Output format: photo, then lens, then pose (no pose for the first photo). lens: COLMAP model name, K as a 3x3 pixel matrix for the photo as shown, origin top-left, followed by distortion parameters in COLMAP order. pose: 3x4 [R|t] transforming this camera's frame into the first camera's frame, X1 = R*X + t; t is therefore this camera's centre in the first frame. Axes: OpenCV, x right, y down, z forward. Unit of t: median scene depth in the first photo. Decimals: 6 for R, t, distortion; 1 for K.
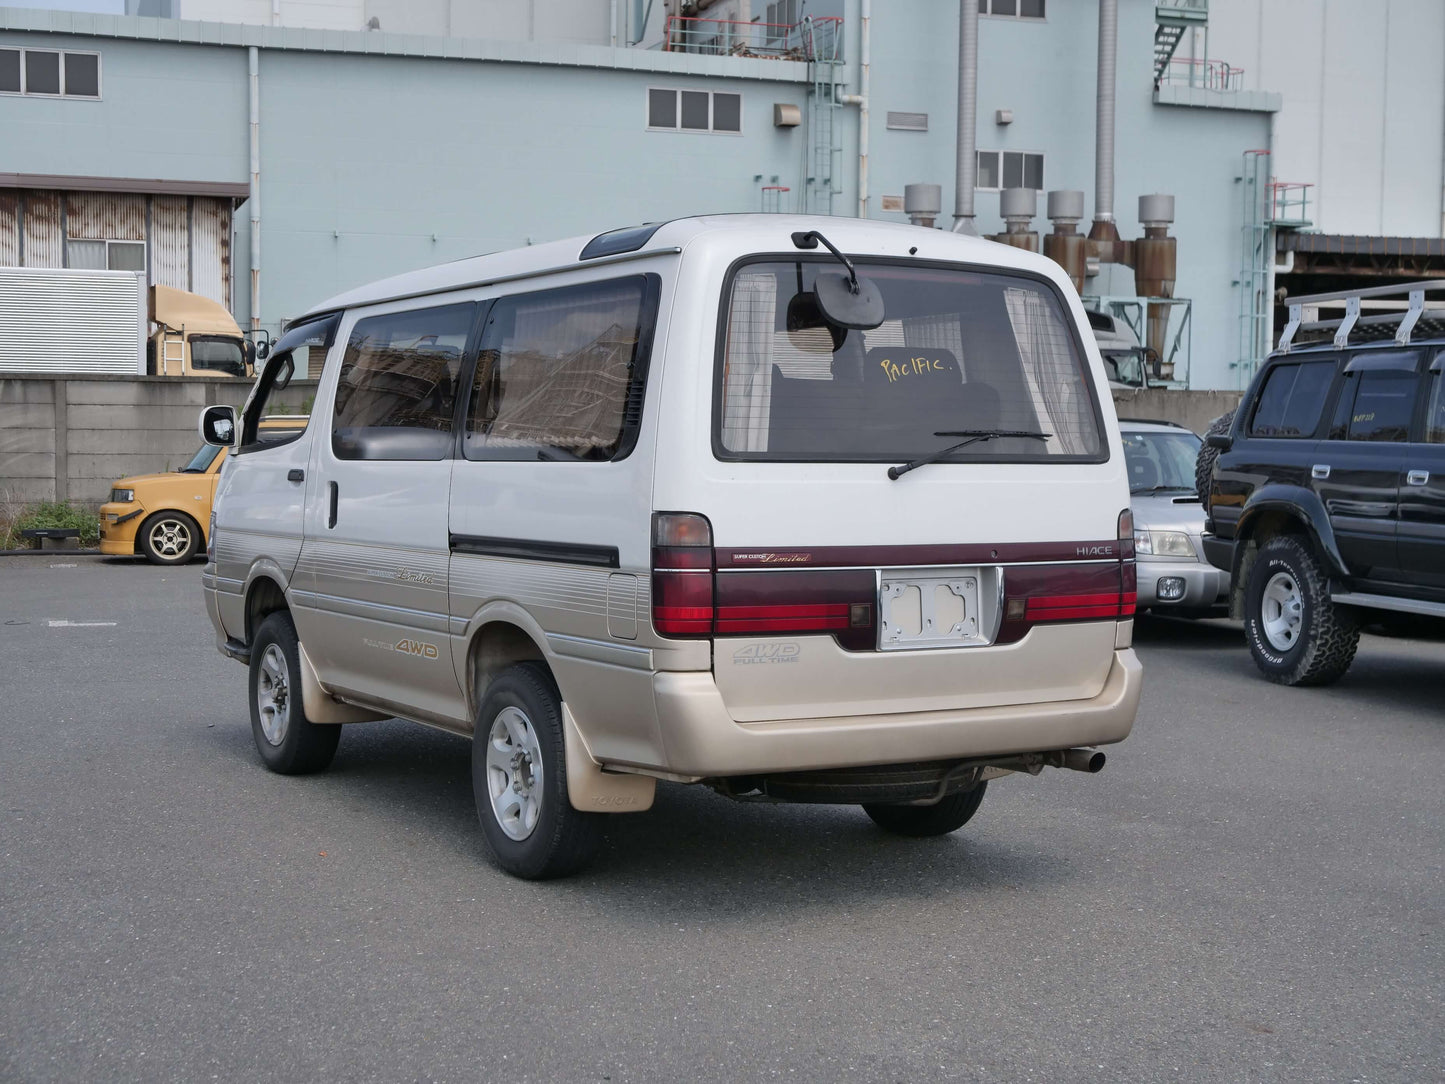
lens RADIAL K [[2067.1, 0, 722.5], [0, 2067.1, 542.0], [0, 0, 1]] dist [0.010161, 0.056455]
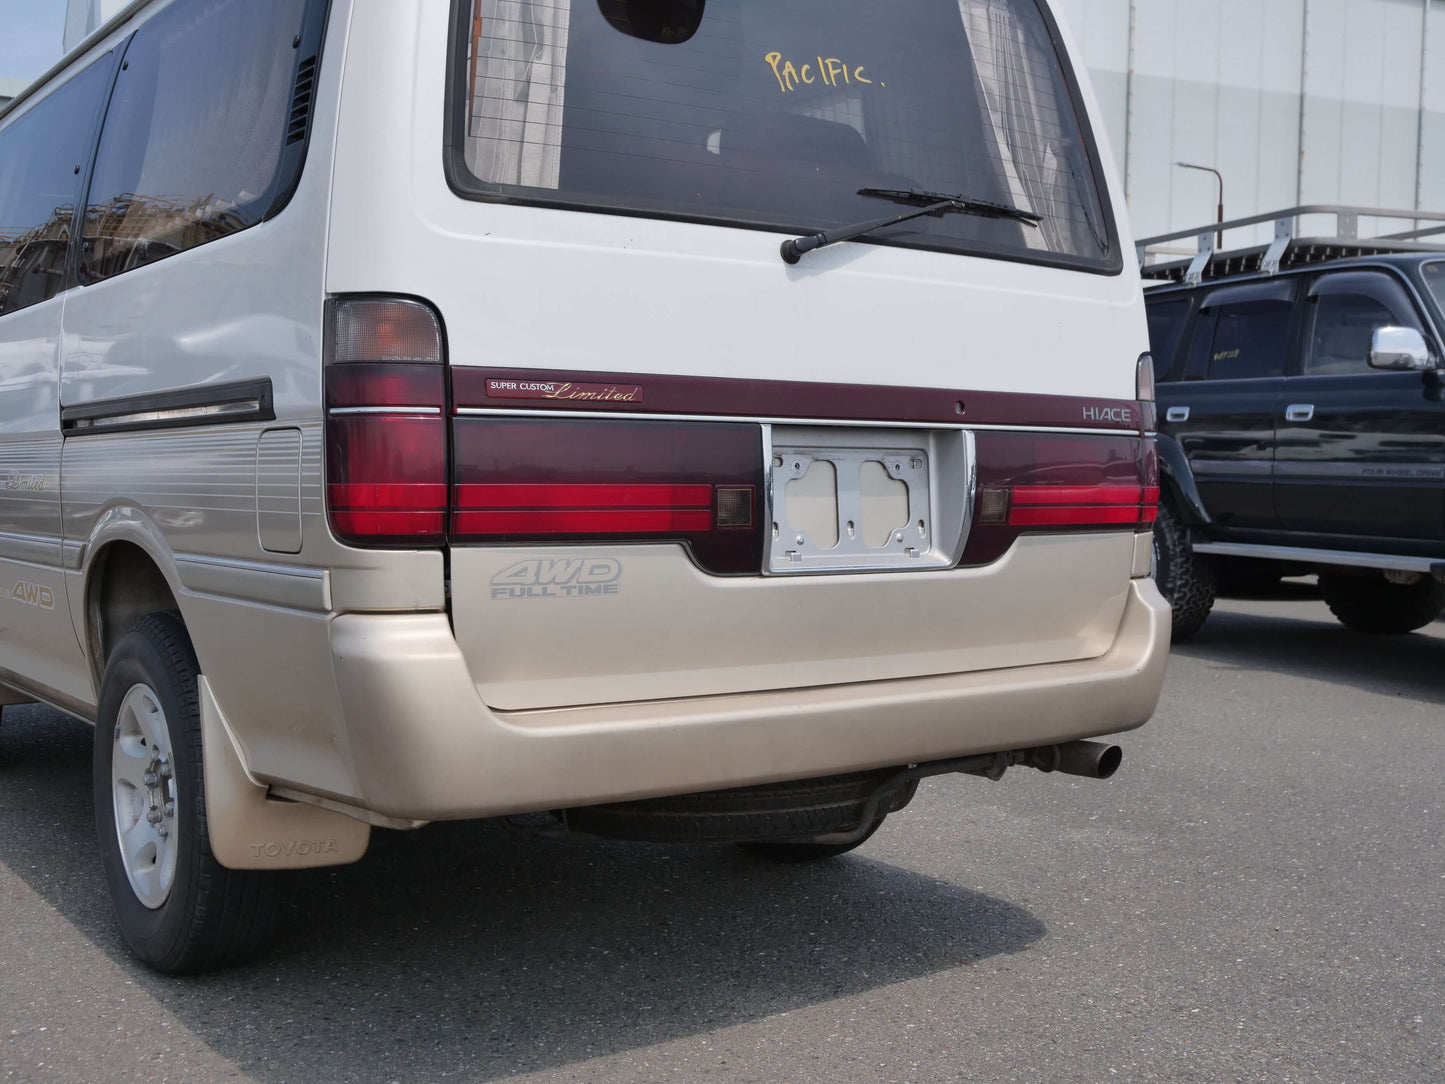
lens RADIAL K [[1581.9, 0, 722.5], [0, 1581.9, 542.0], [0, 0, 1]] dist [0.015729, 0.013025]
pose [[0.995129, -0.004926, 0.098463, 0.021978], [0.004919, 0.999988, 0.000324, 0.041909], [-0.098463, 0.000162, 0.995141, 0.559088]]
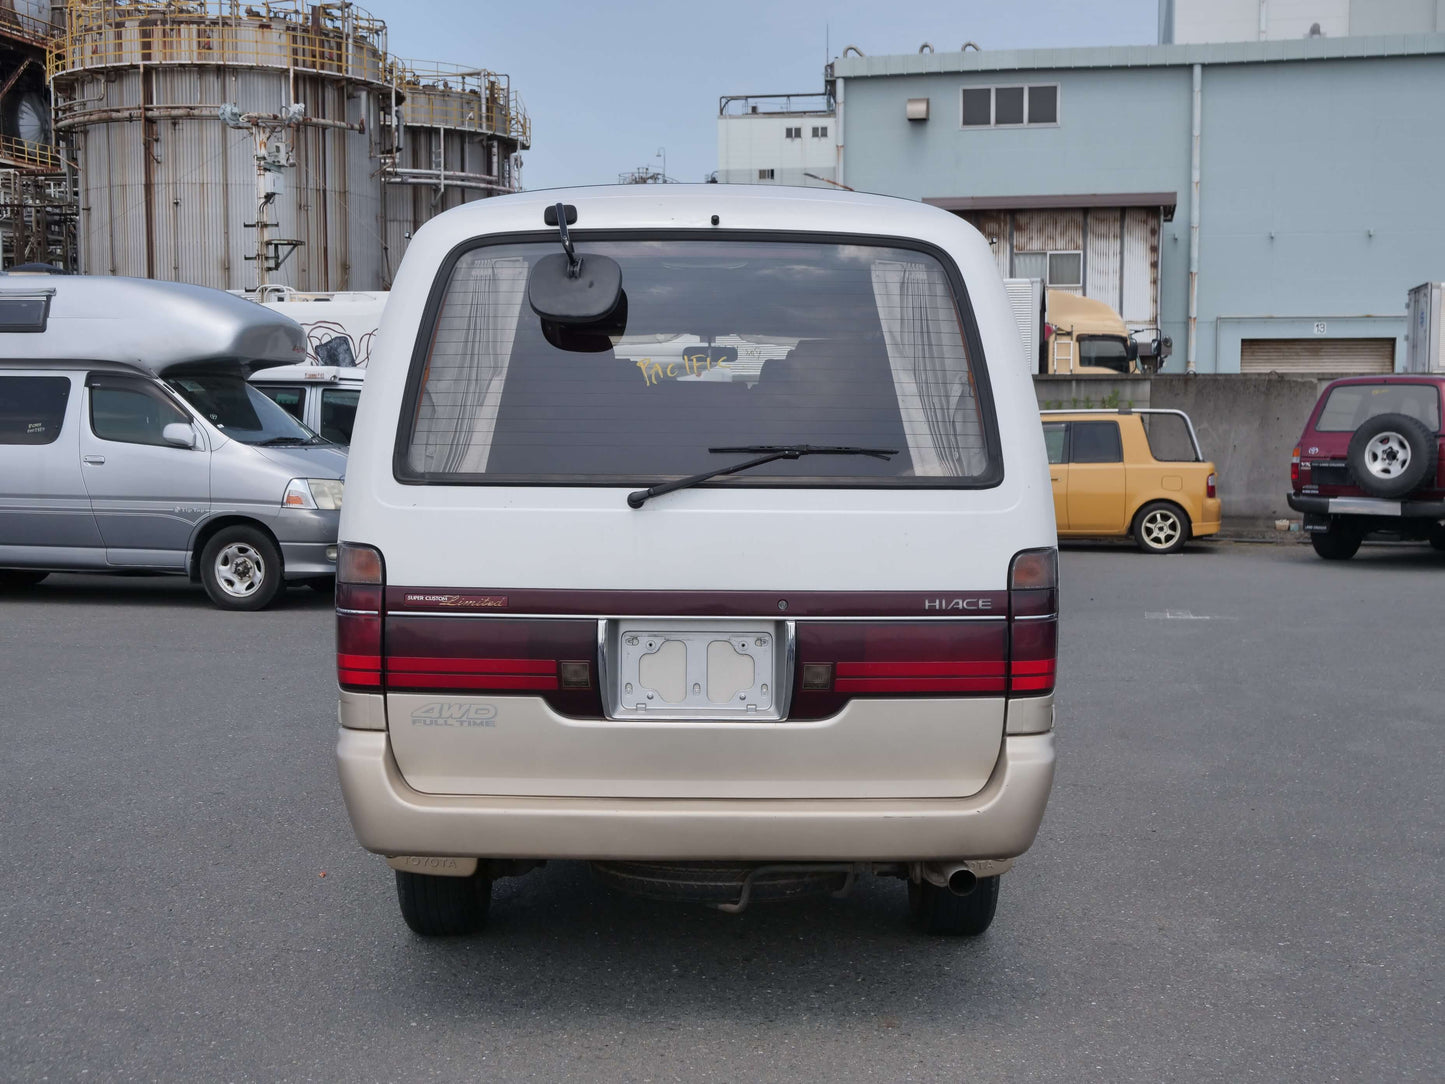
lens RADIAL K [[1850.2, 0, 765.9], [0, 1850.2, 548.2], [0, 0, 1]] dist [0.012255, -0.015887]
pose [[0.868107, 0.030473, -0.495441, 0.463326], [-0.022580, 0.999505, 0.021912, -0.030105], [0.495864, -0.007835, 0.868365, 0.384333]]
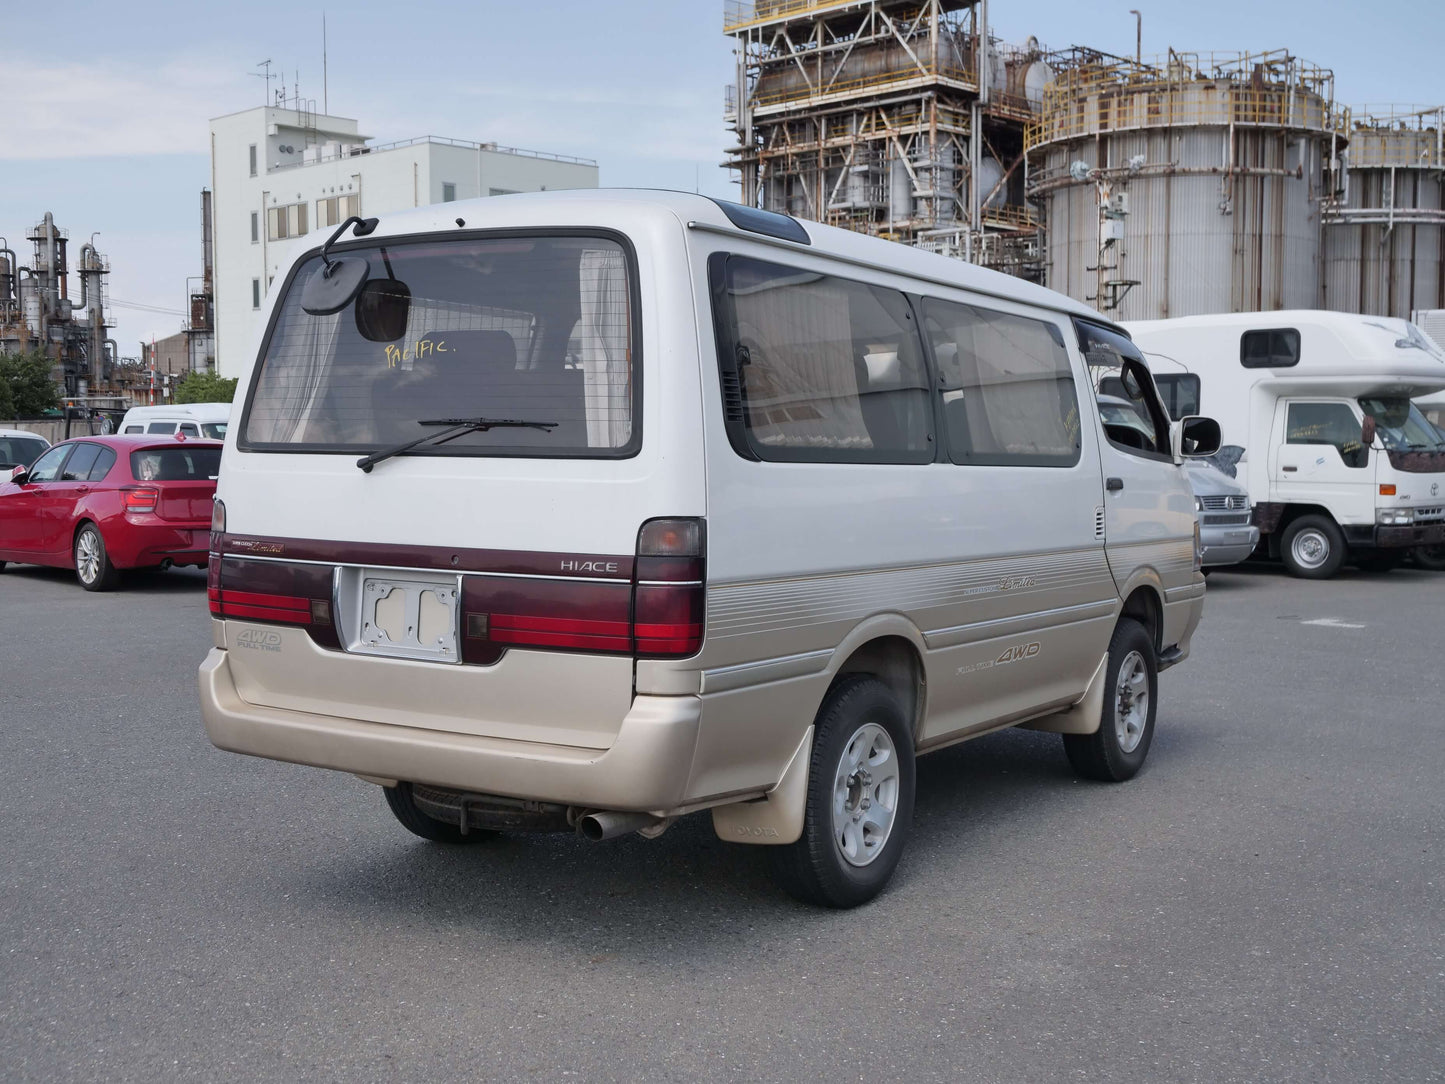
lens RADIAL K [[1709.6, 0, 751.8], [0, 1709.6, 543.8], [0, 0, 1]] dist [0.005023, 0.017864]
pose [[0.474003, 0.047657, -0.879233, 0.814177], [-0.050526, 0.998361, 0.026875, -0.026297], [0.879072, 0.031685, 0.475634, 0.752861]]
